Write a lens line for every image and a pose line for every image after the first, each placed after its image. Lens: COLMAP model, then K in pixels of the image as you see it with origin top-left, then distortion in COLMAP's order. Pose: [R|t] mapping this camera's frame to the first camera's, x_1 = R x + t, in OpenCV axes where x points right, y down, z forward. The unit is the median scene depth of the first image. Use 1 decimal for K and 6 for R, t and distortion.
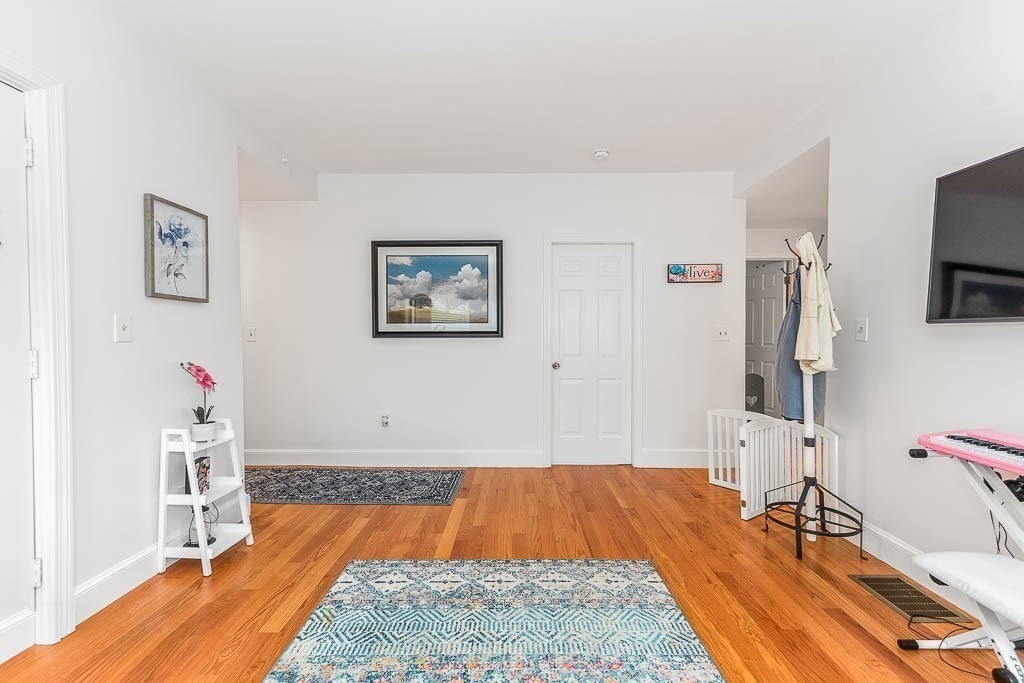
lens RADIAL K [[441.2, 0, 512.2], [0, 441.2, 335.4], [0, 0, 1]] dist [0.010537, -0.001082]
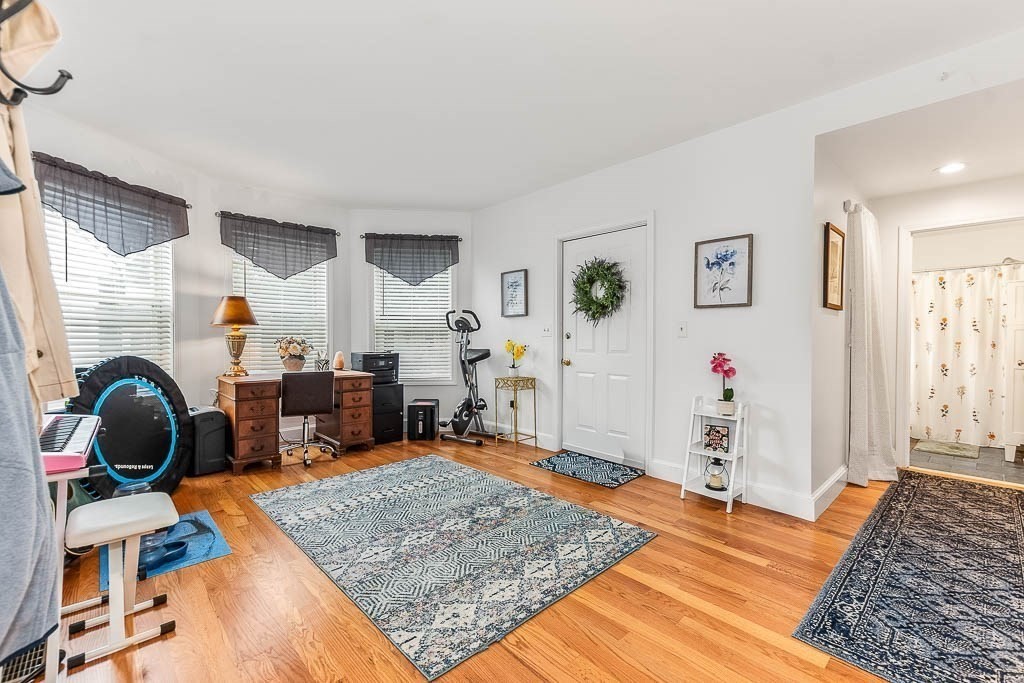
lens RADIAL K [[441.2, 0, 513.4], [0, 441.2, 349.3], [0, 0, 1]] dist [0.010537, -0.001082]
pose [[-0.721869, 0.023433, -0.691633, 0.712141], [-0.000569, 0.999406, 0.034455, 0.002989], [0.692030, 0.025265, -0.721427, 1.660967]]
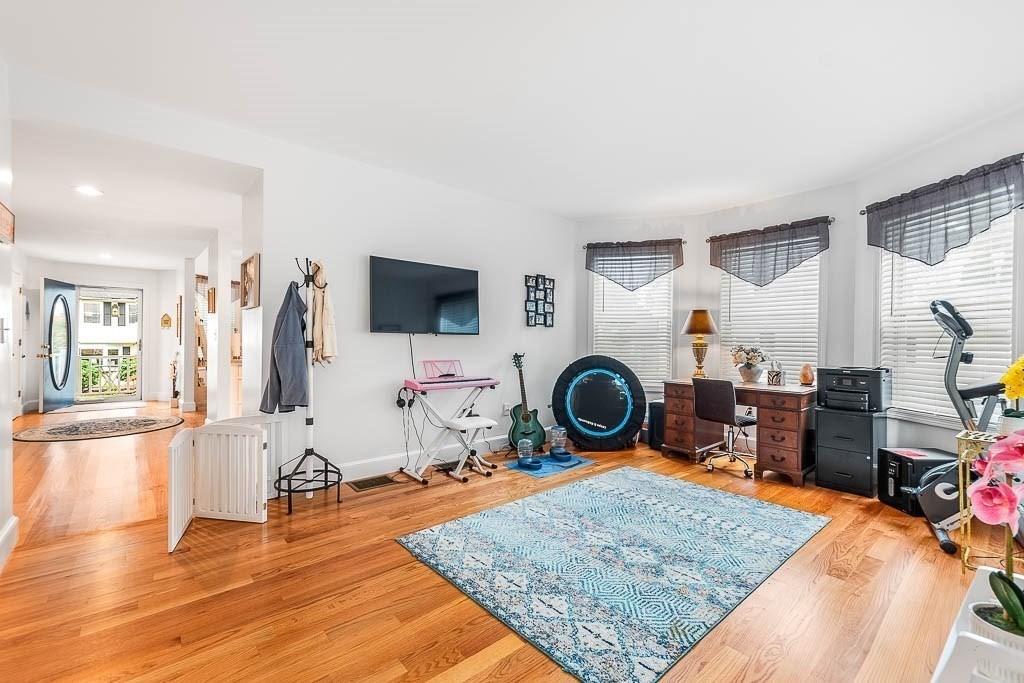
lens RADIAL K [[441.2, 0, 505.9], [0, 441.2, 350.8], [0, 0, 1]] dist [0.010537, -0.001082]
pose [[-0.649869, -0.023829, 0.759672, -0.764027], [-0.008319, 0.999672, 0.024240, 0.002944], [-0.760000, 0.009433, -0.649854, 1.629705]]
